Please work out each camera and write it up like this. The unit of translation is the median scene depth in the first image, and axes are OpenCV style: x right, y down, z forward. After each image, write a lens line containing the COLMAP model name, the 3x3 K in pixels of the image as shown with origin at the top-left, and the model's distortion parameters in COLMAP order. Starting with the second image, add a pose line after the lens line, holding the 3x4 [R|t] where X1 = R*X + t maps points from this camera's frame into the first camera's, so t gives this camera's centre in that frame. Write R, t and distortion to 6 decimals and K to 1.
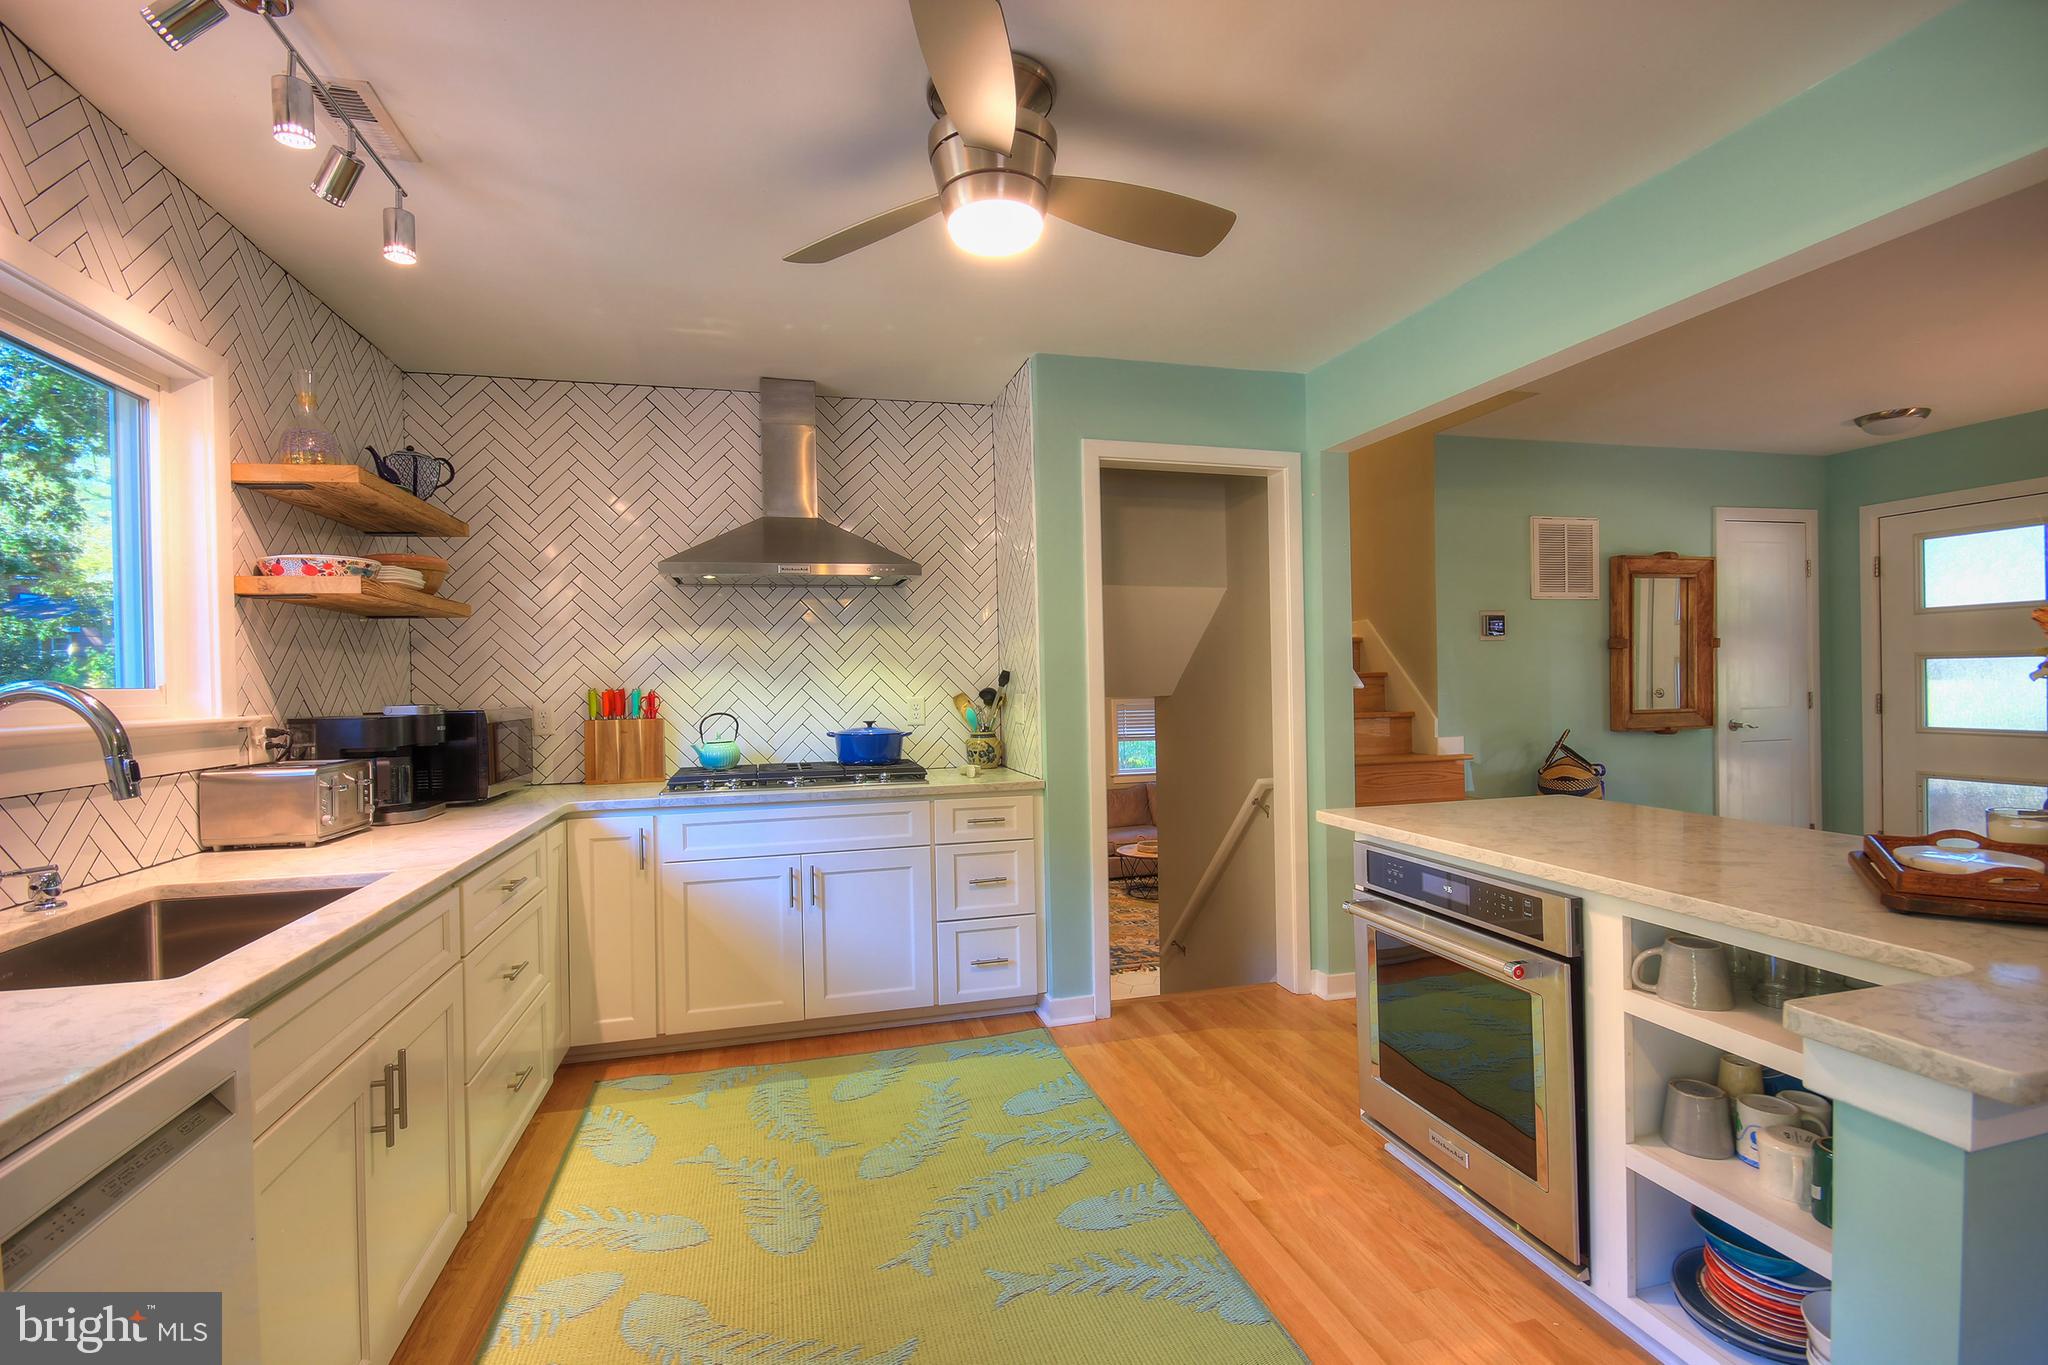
lens RADIAL K [[949.0, 0, 1032.8], [0, 949.0, 688.6], [0, 0, 1]] dist [-0.002284, -0.002285]
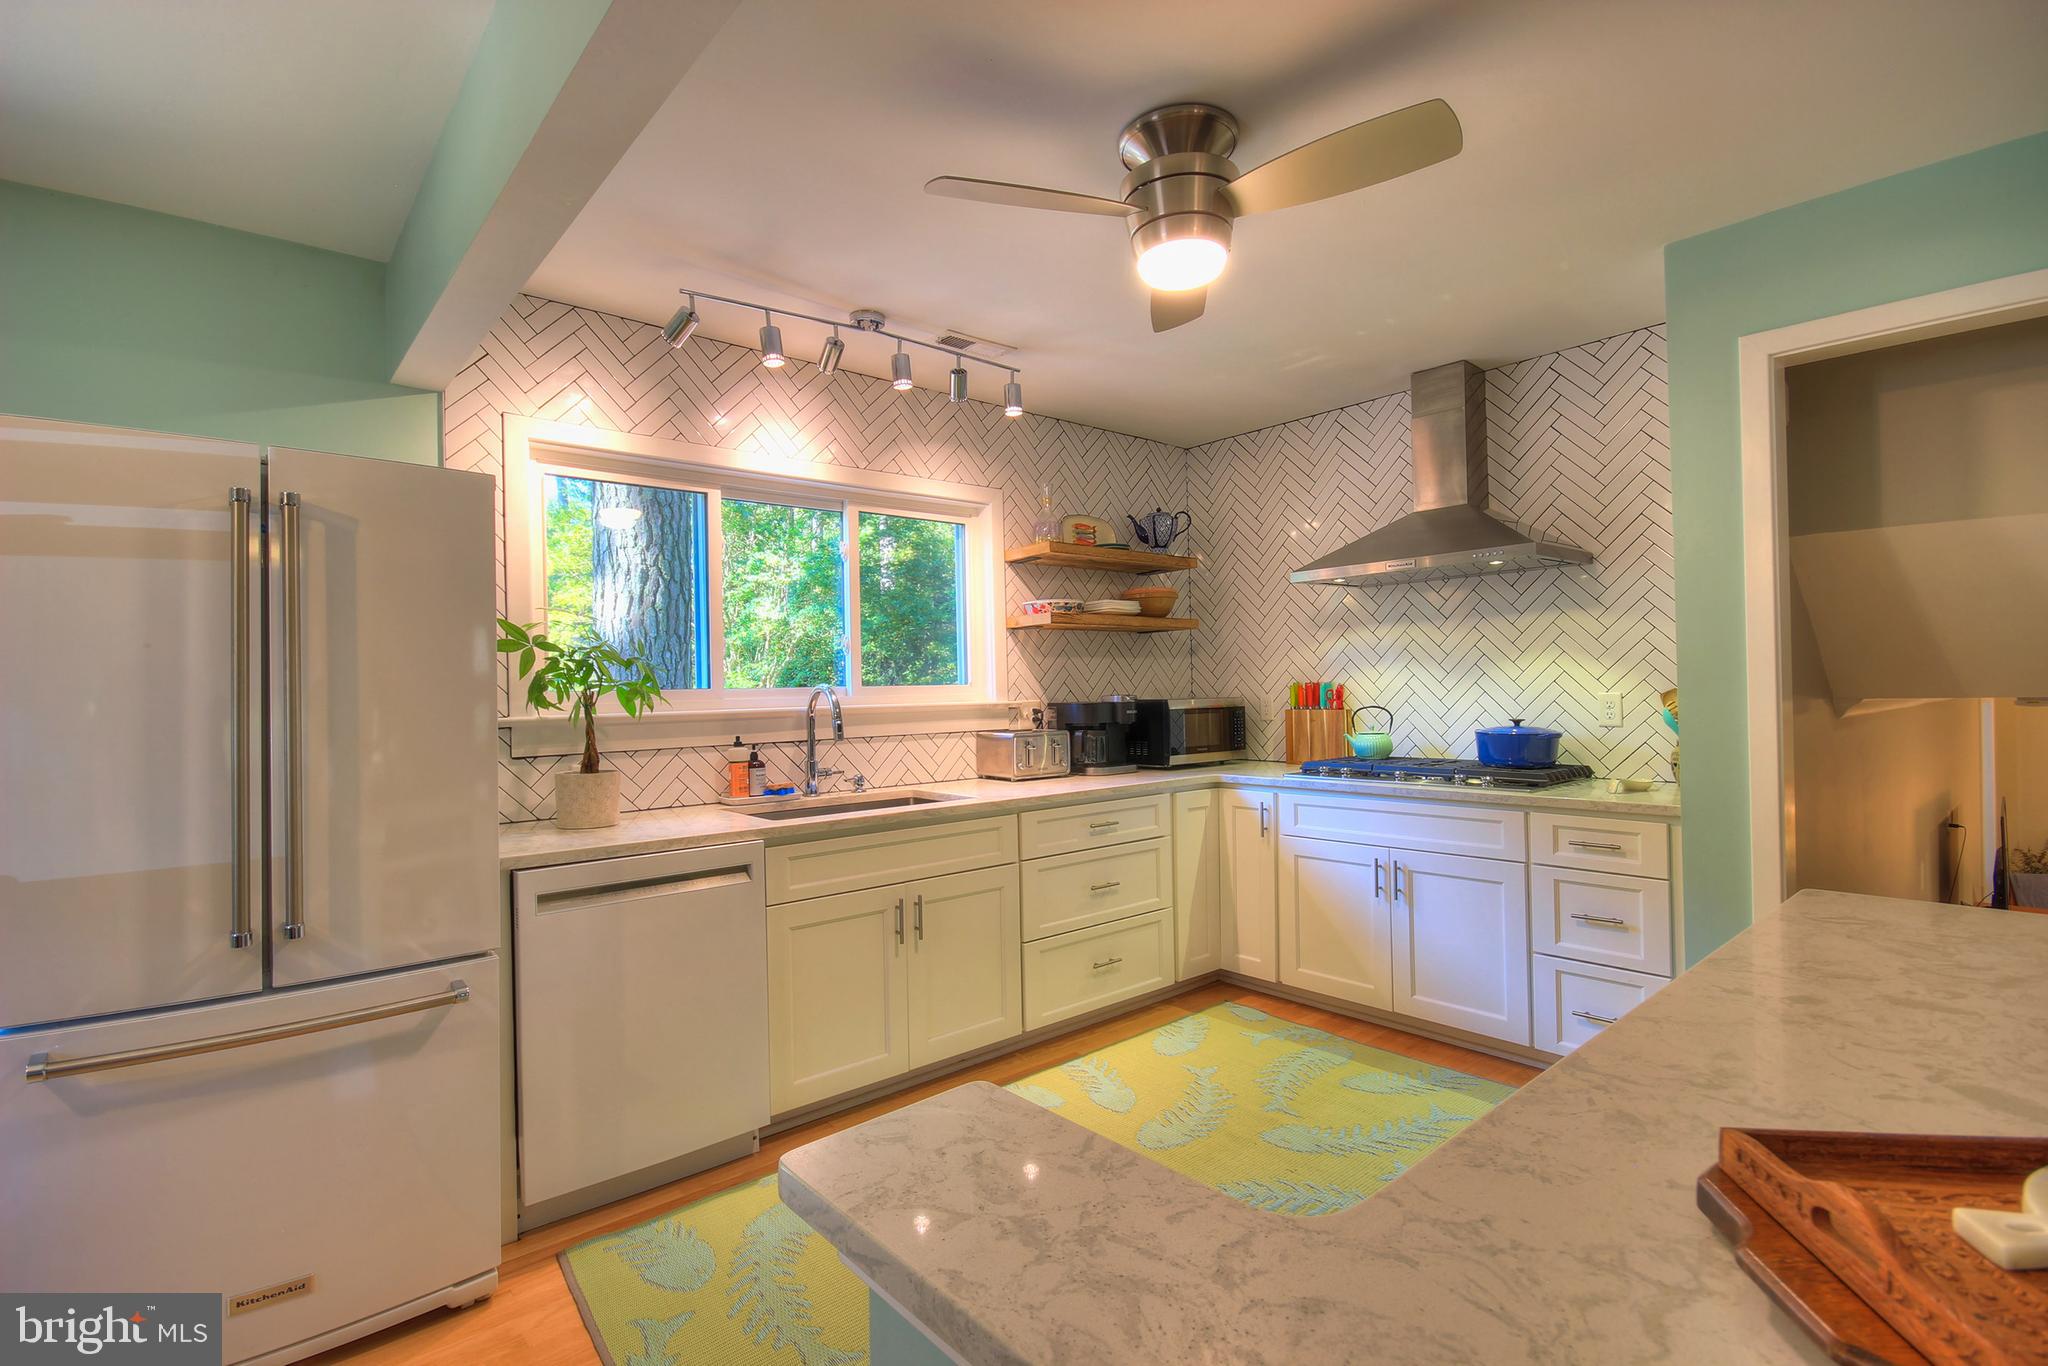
lens RADIAL K [[949.0, 0, 1023.9], [0, 949.0, 688.8], [0, 0, 1]] dist [-0.002284, -0.002285]
pose [[0.432262, 0.009835, -0.901695, 0.448376], [0.005410, 0.999894, 0.013500, -0.009699], [0.901732, -0.010713, 0.432163, 0.191289]]
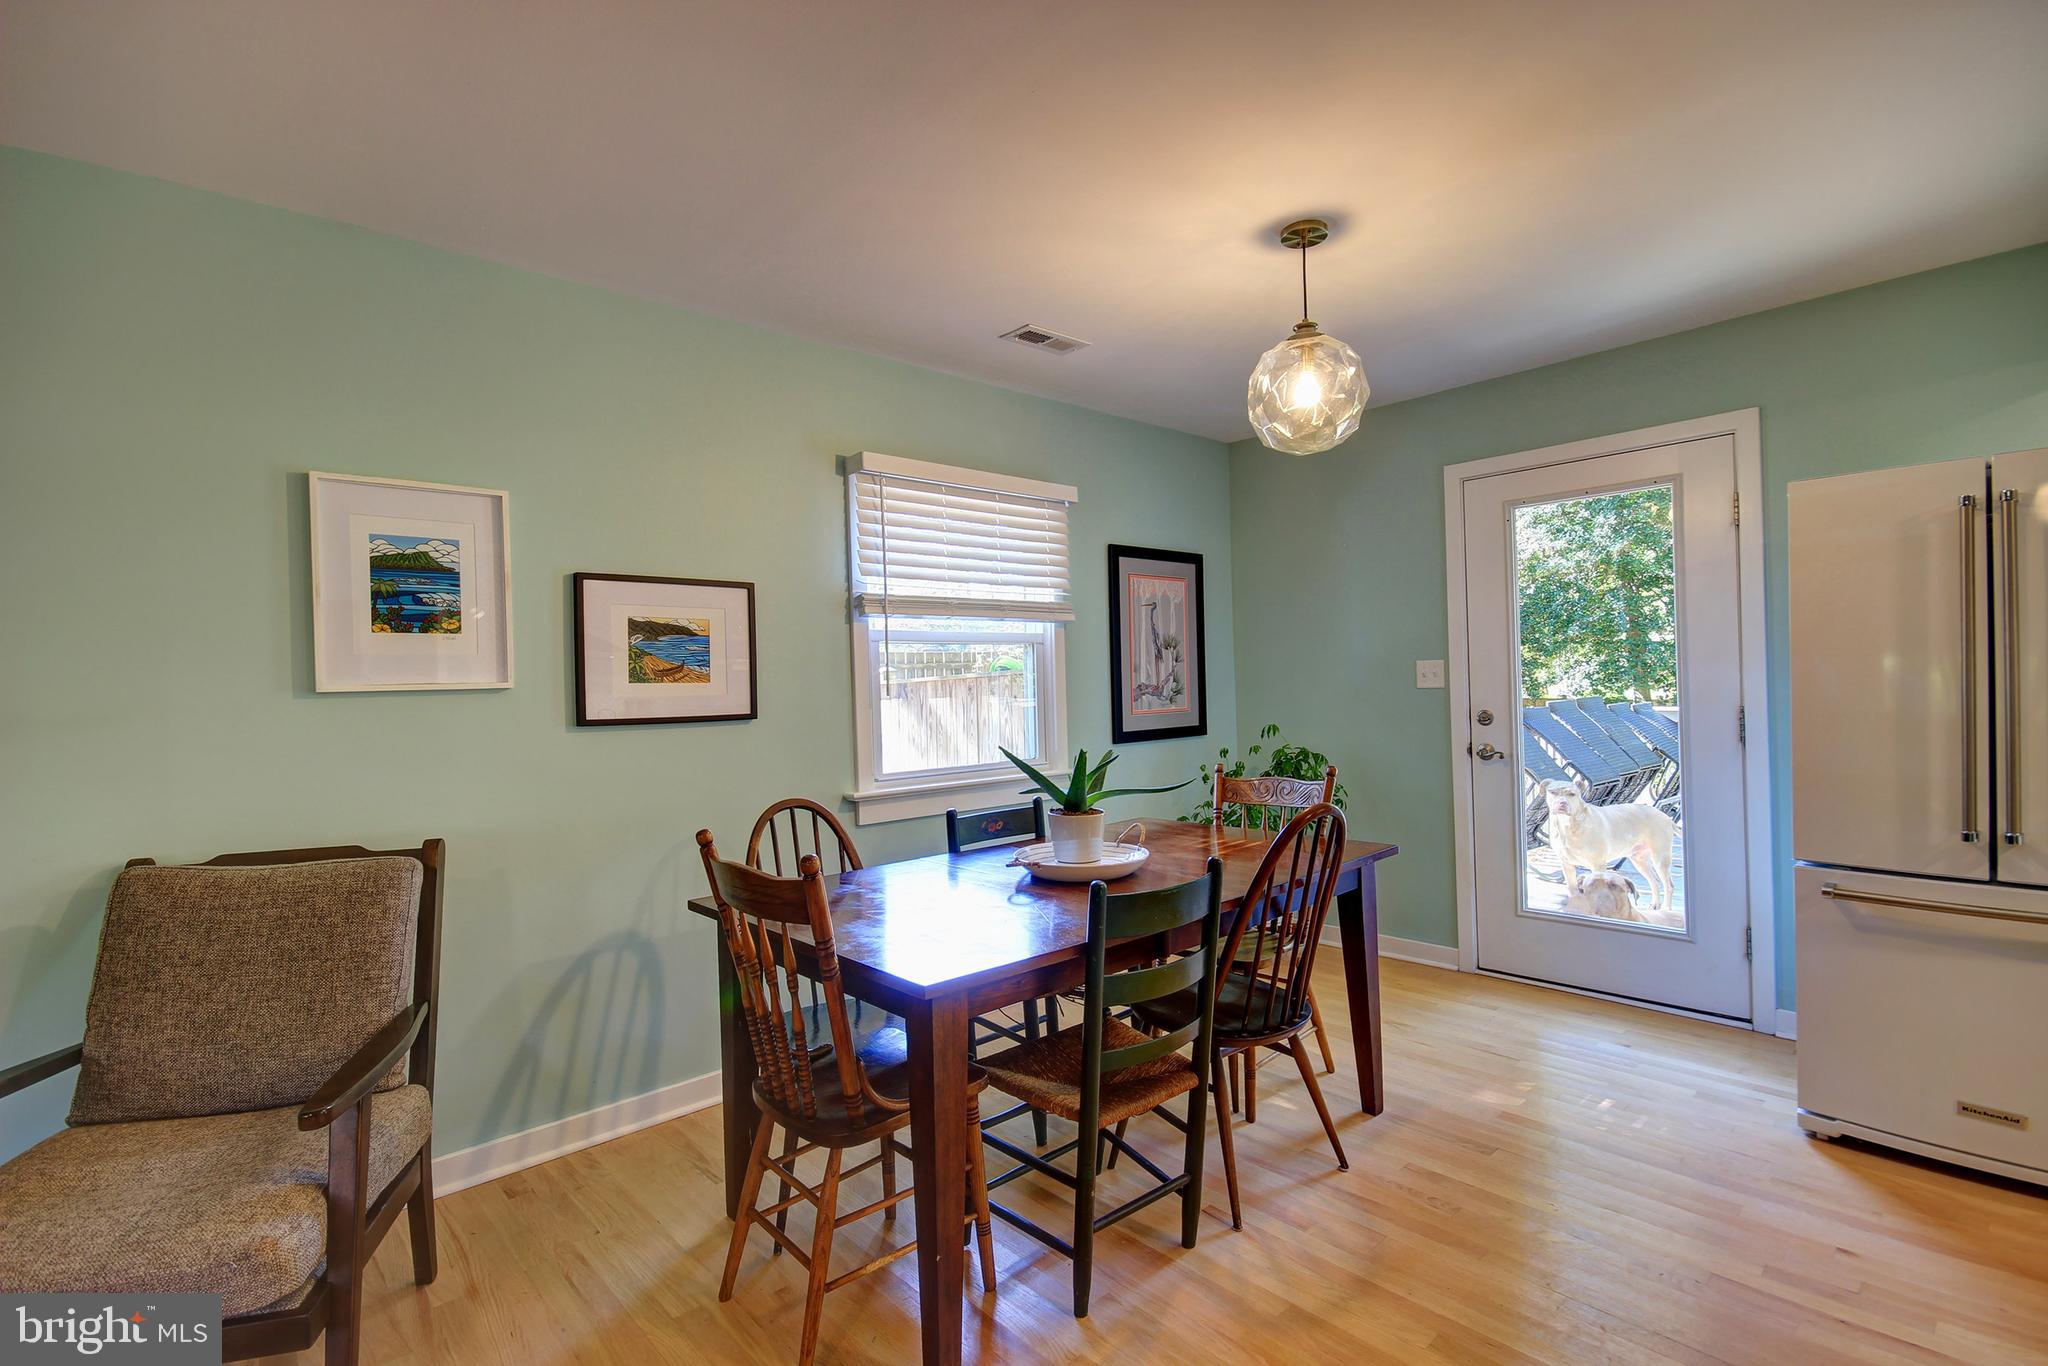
lens RADIAL K [[949.0, 0, 1015.5], [0, 949.0, 686.6], [0, 0, 1]] dist [-0.002284, -0.002285]
pose [[-0.886798, 0.047561, -0.459704, 0.689080], [0.044733, 0.998854, 0.017049, -0.018047], [0.459988, -0.005445, -0.887908, 0.303379]]
